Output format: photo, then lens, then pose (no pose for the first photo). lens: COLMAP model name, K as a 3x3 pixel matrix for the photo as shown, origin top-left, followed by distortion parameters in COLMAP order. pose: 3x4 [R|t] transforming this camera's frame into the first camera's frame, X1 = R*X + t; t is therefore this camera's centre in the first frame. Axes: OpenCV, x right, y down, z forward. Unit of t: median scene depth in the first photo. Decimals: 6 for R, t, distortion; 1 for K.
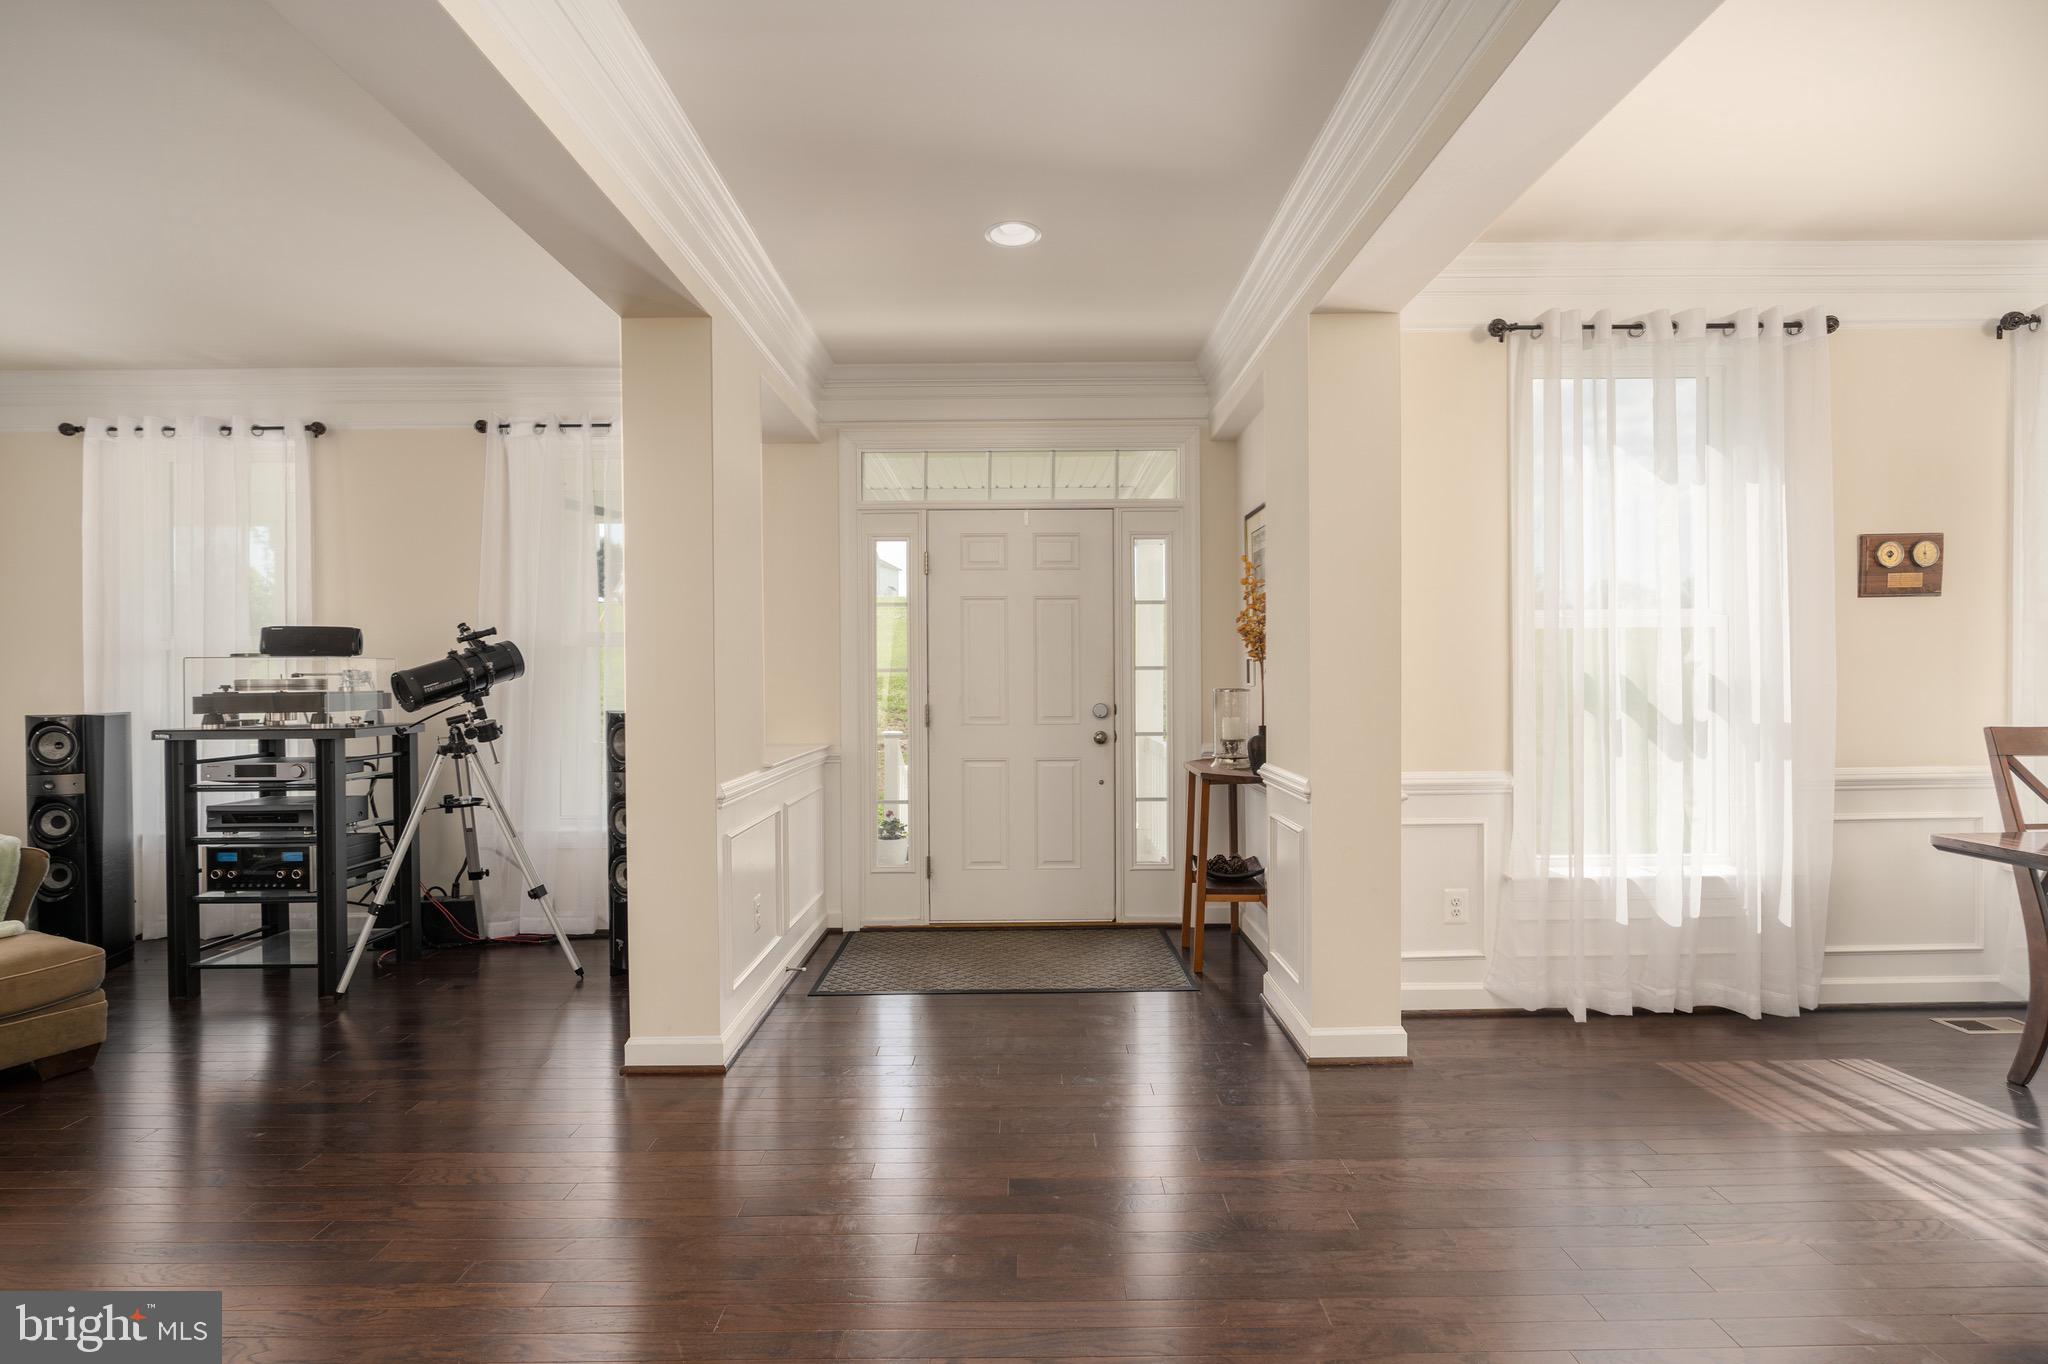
lens RADIAL K [[959.4, 0, 1021.8], [0, 959.4, 683.5], [0, 0, 1]] dist [-0.003710, 0.000864]
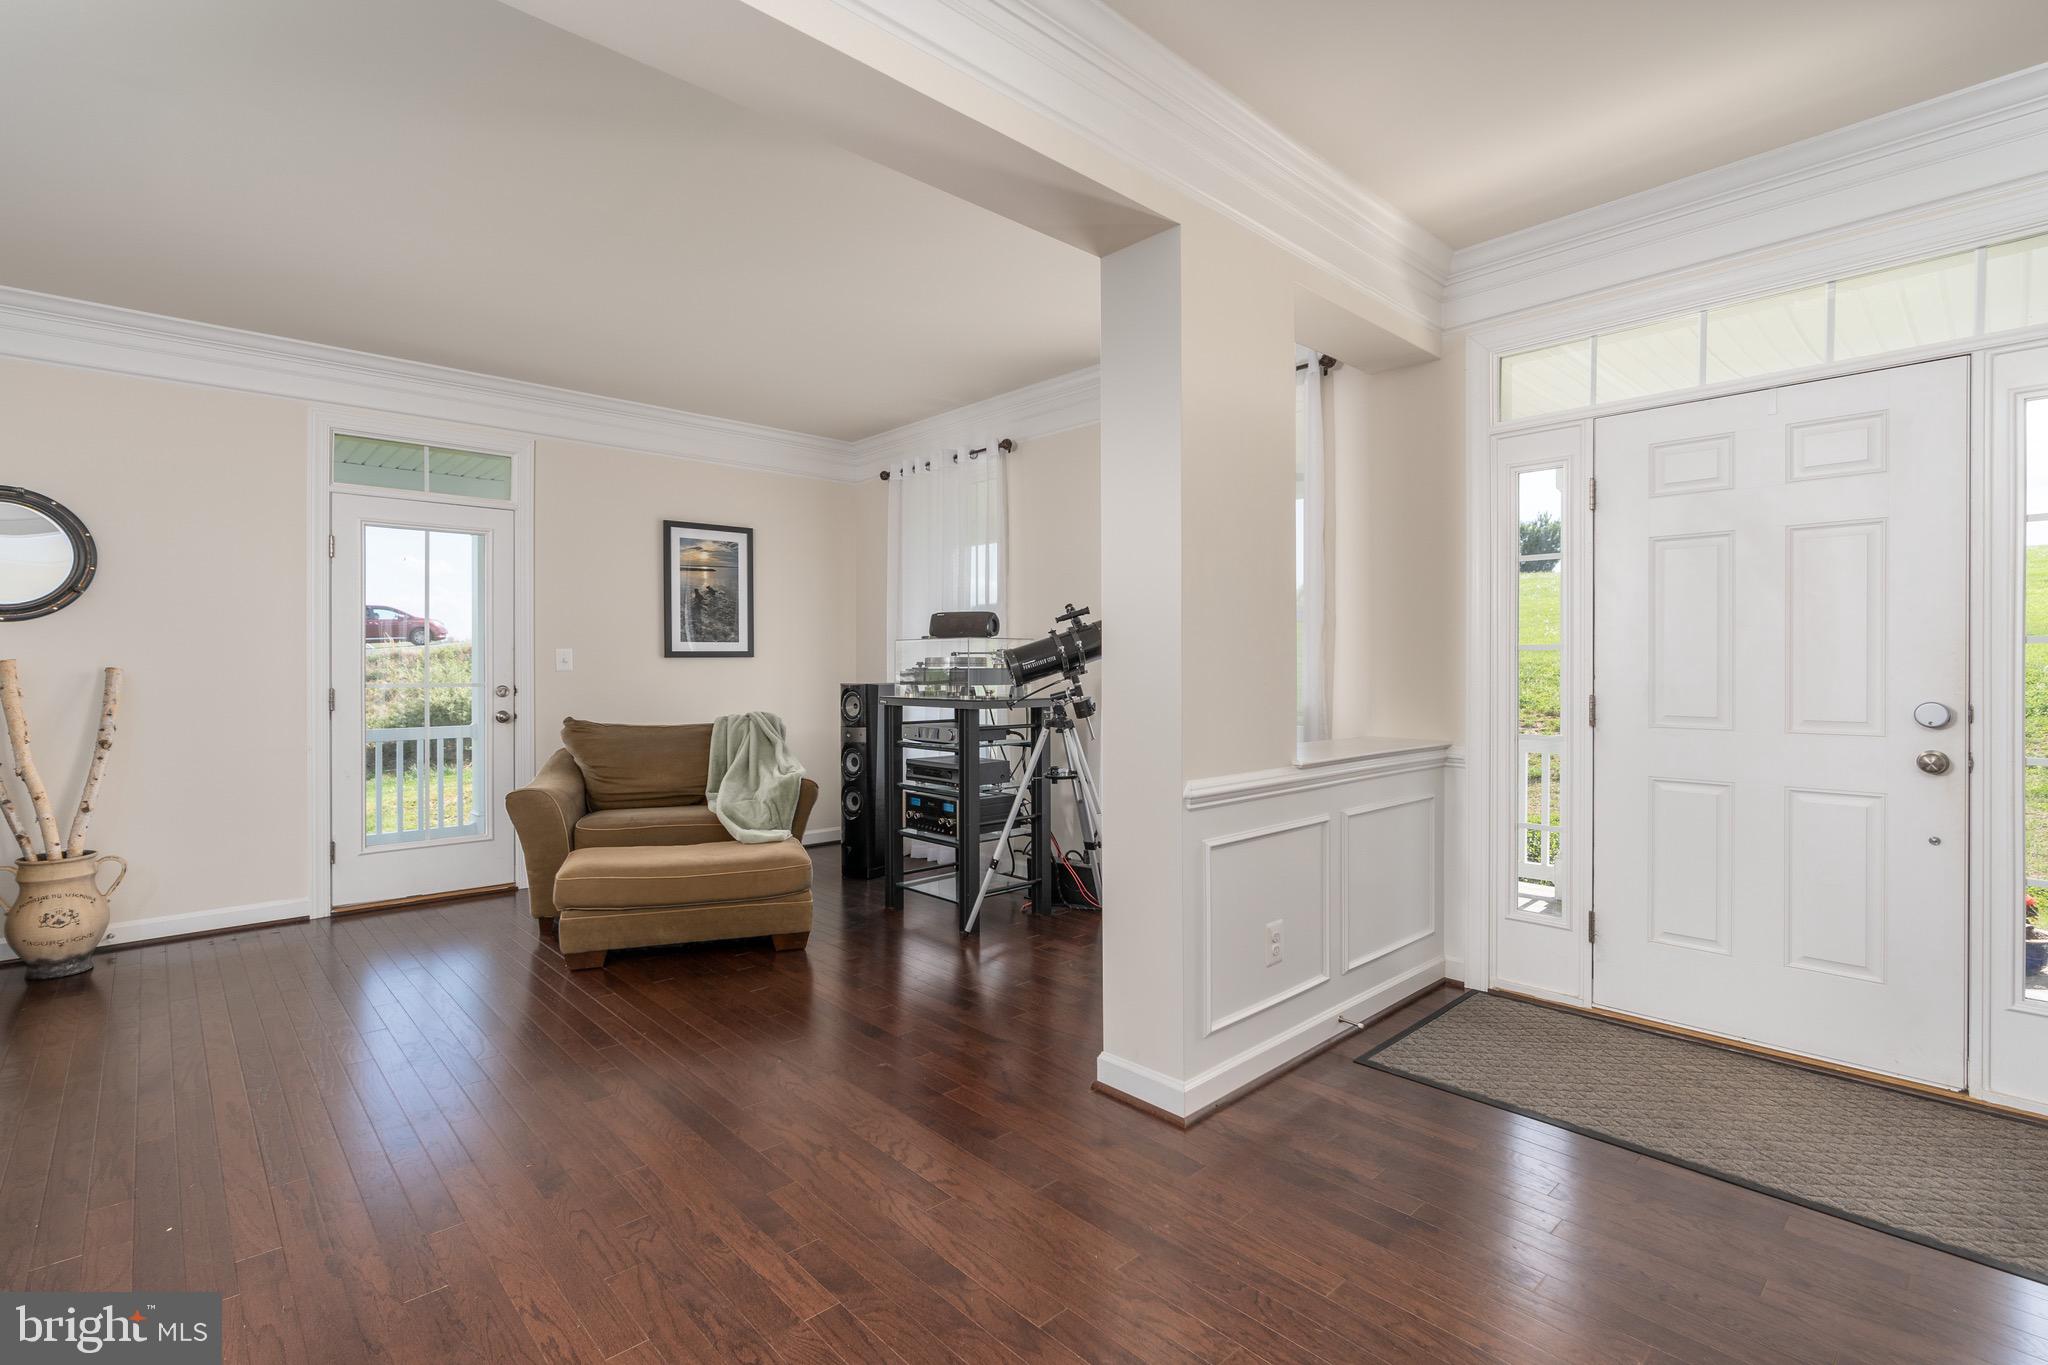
lens RADIAL K [[938.5, 0, 1031.4], [0, 938.5, 672.6], [0, 0, 1]] dist [-0.000588, 0.000346]
pose [[0.683371, 0.010918, -0.729990, 0.143226], [-0.010678, 0.999931, 0.004959, 0.007224], [0.729993, 0.004406, 0.683440, 0.269047]]
